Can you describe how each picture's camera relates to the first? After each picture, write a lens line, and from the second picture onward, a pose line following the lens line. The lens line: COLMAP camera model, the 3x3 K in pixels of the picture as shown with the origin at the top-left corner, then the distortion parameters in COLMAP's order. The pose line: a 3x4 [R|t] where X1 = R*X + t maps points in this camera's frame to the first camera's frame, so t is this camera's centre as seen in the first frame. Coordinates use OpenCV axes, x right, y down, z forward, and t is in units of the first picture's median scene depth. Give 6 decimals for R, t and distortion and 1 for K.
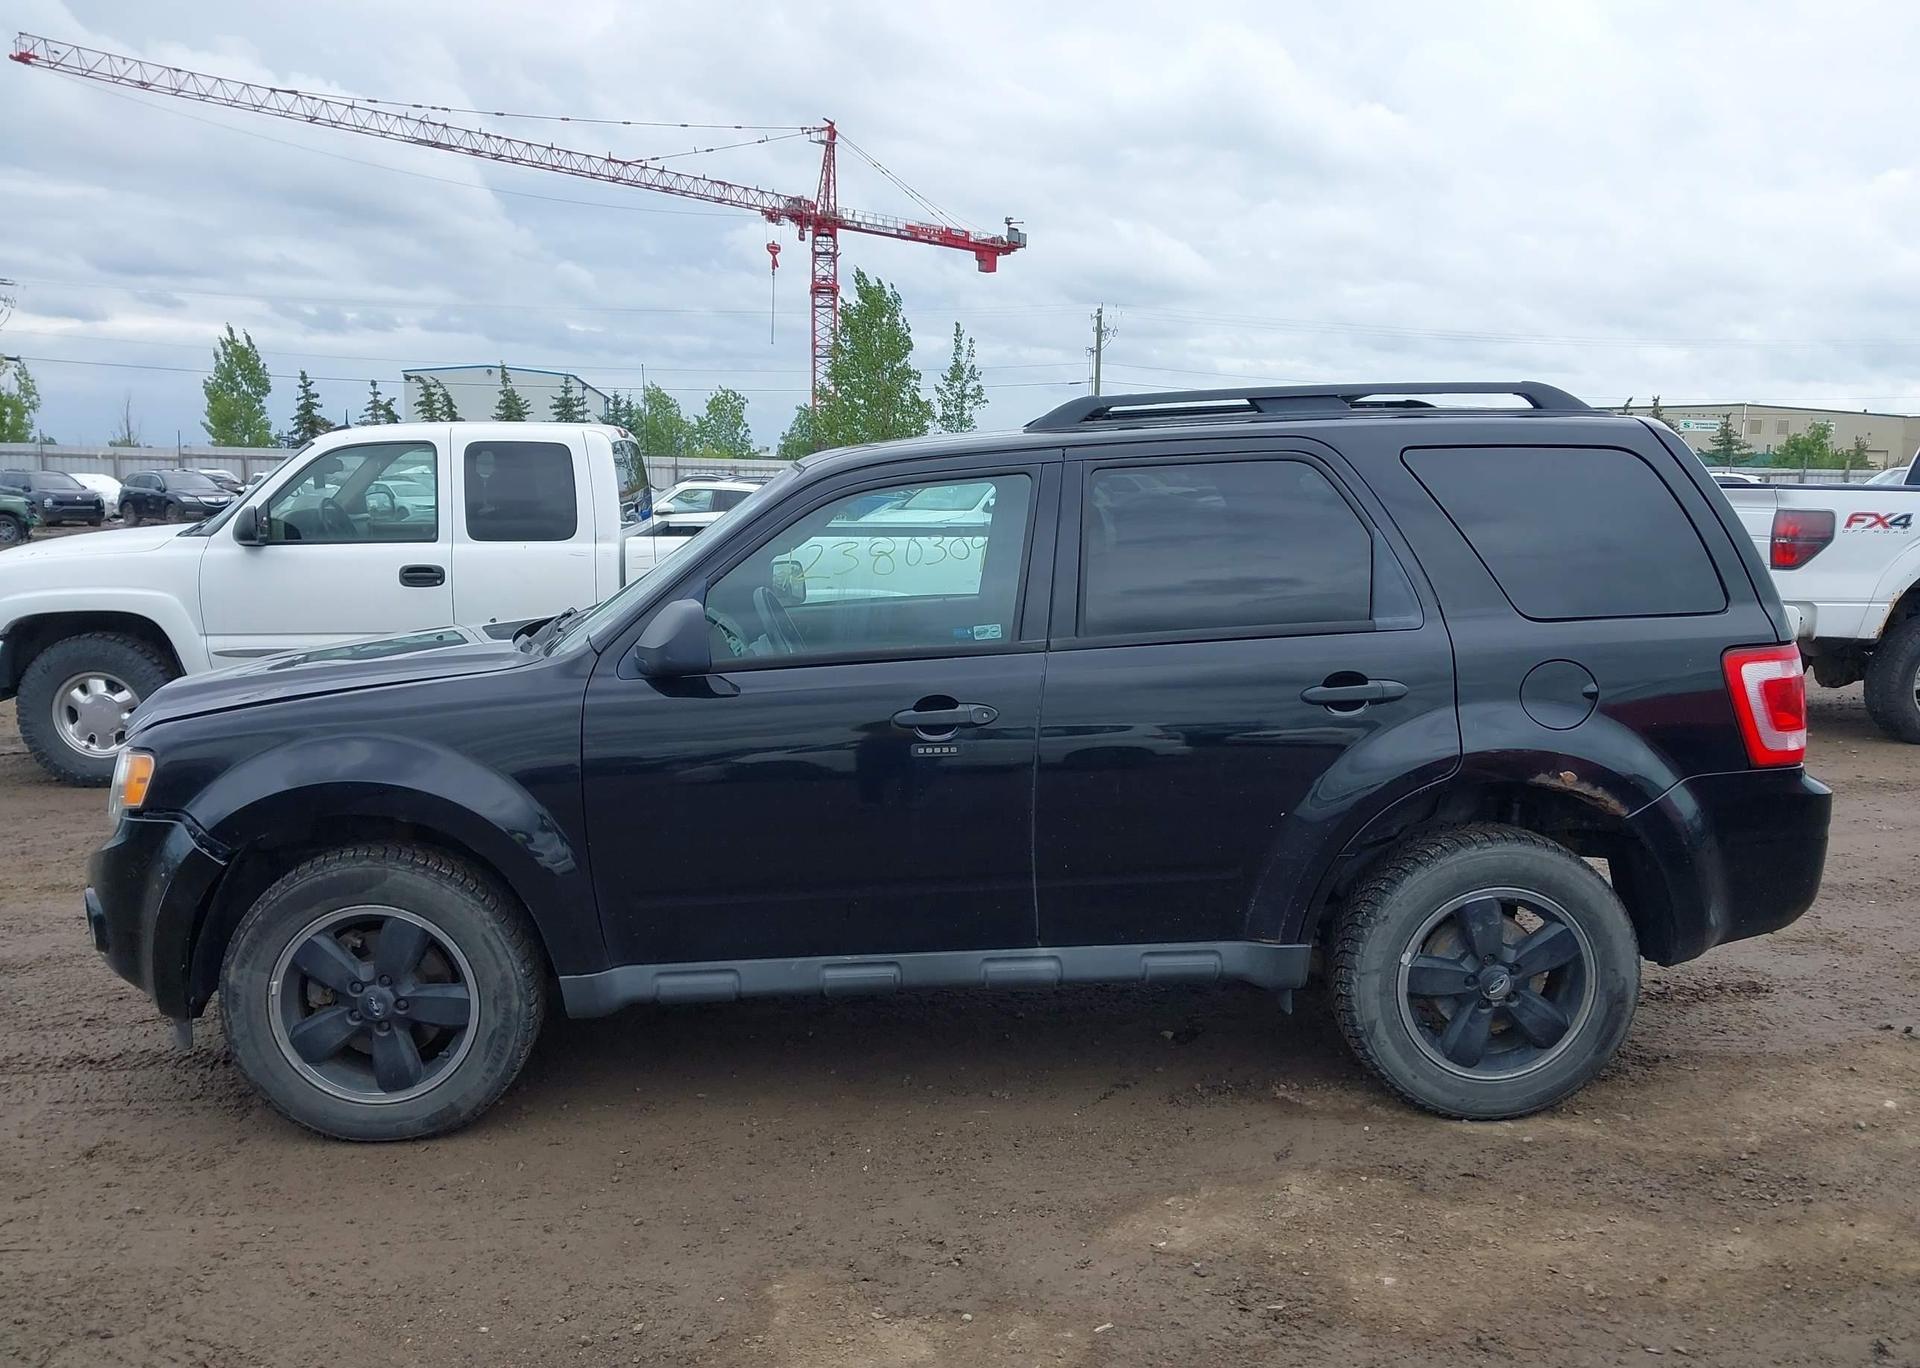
lens RADIAL K [[1517.3, 0, 964.0], [0, 1517.3, 682.8], [0, 0, 1]] dist [0.026904, -0.039817]
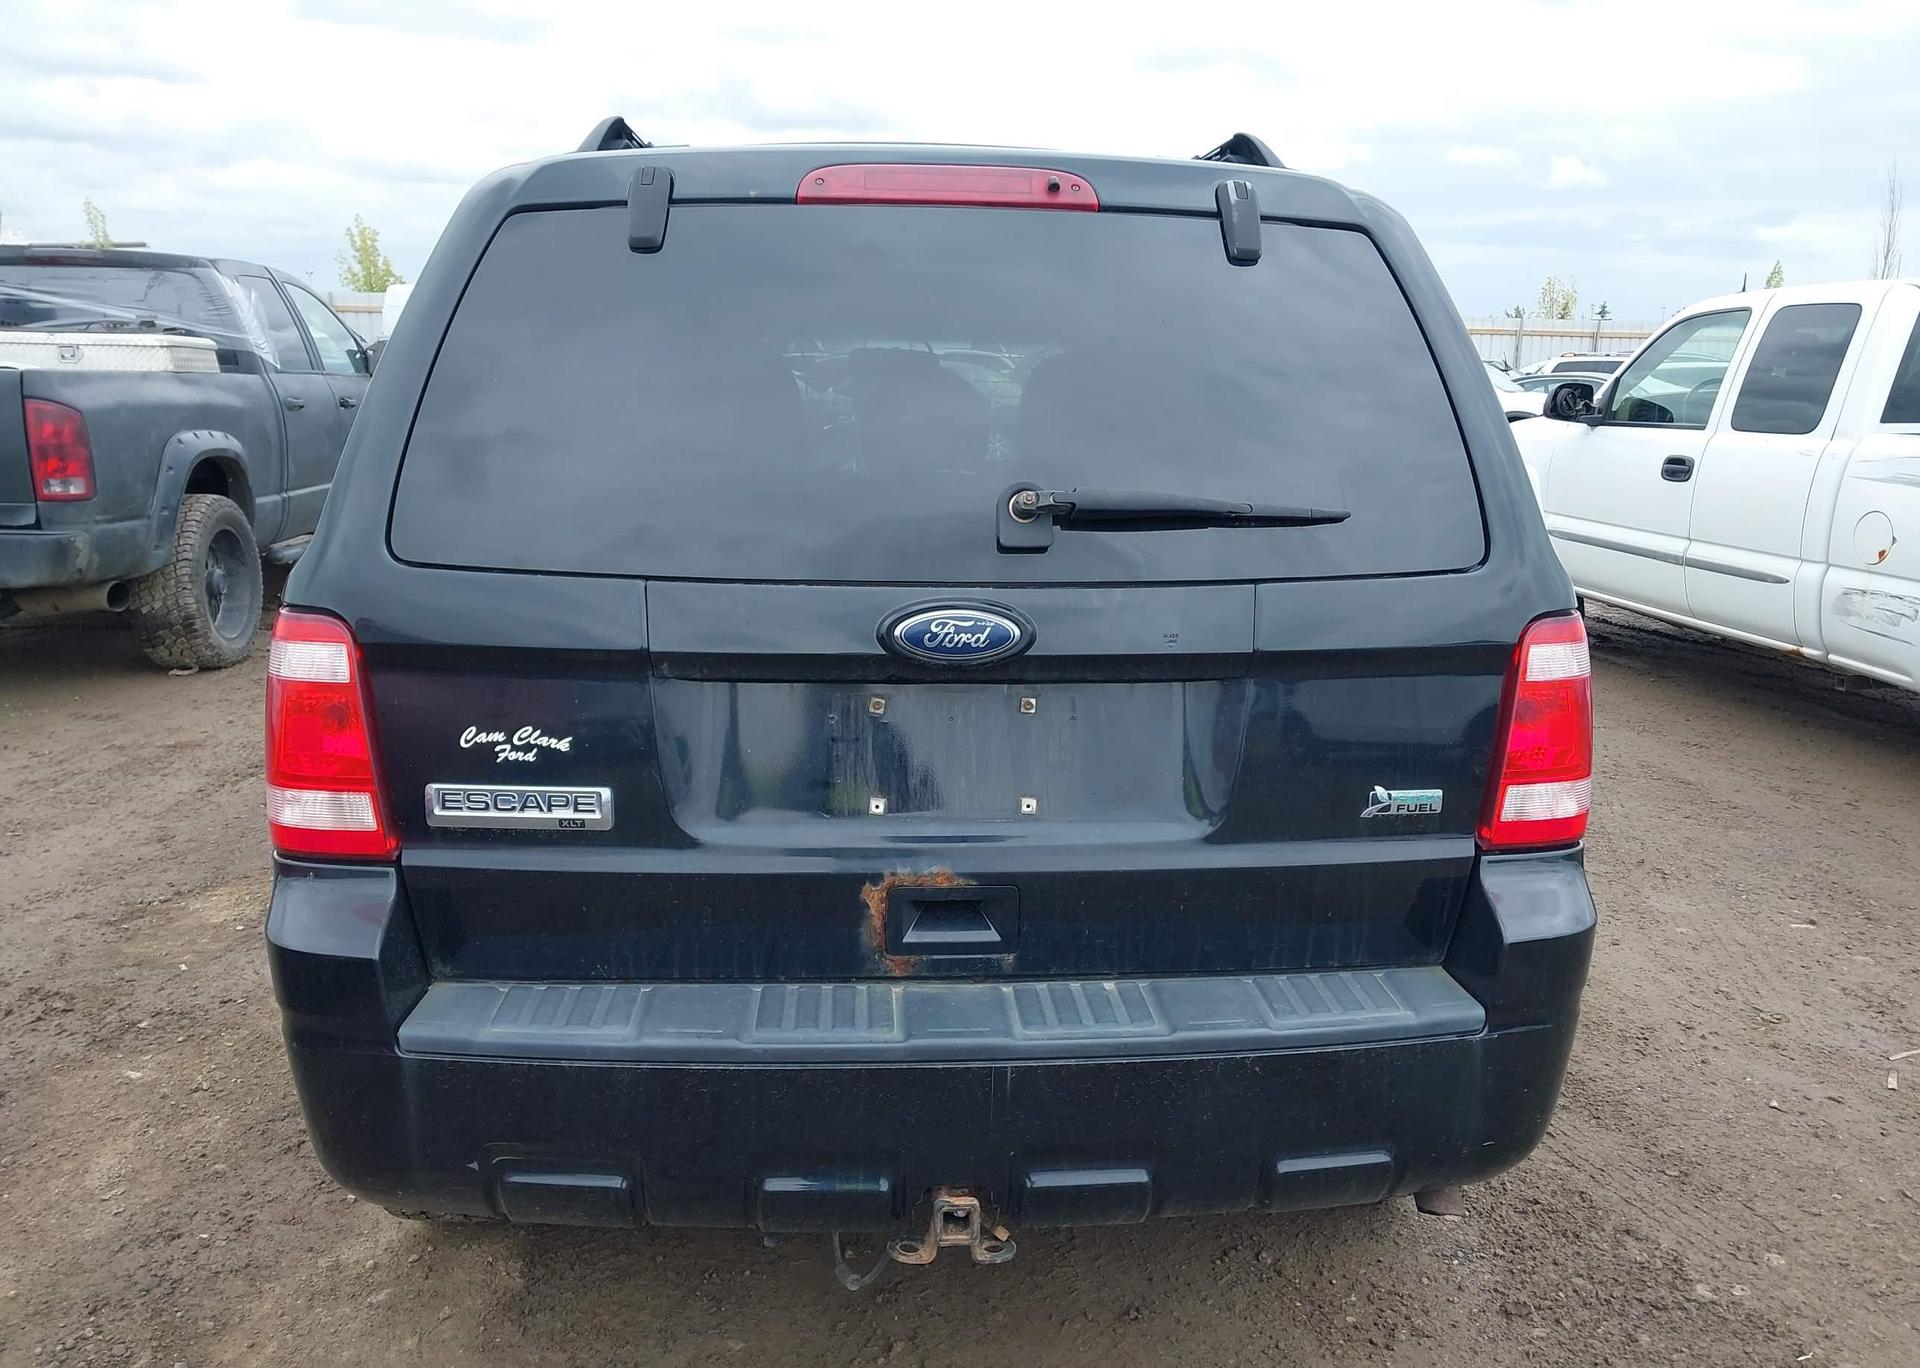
lens RADIAL K [[1517.3, 0, 975.1], [0, 1517.3, 692.3], [0, 0, 1]] dist [0.026904, -0.039817]
pose [[0.037389, 0.208269, -0.977357, 1.033514], [-0.147500, 0.968478, 0.200734, -0.129972], [0.988355, 0.136655, 0.066930, 1.189205]]
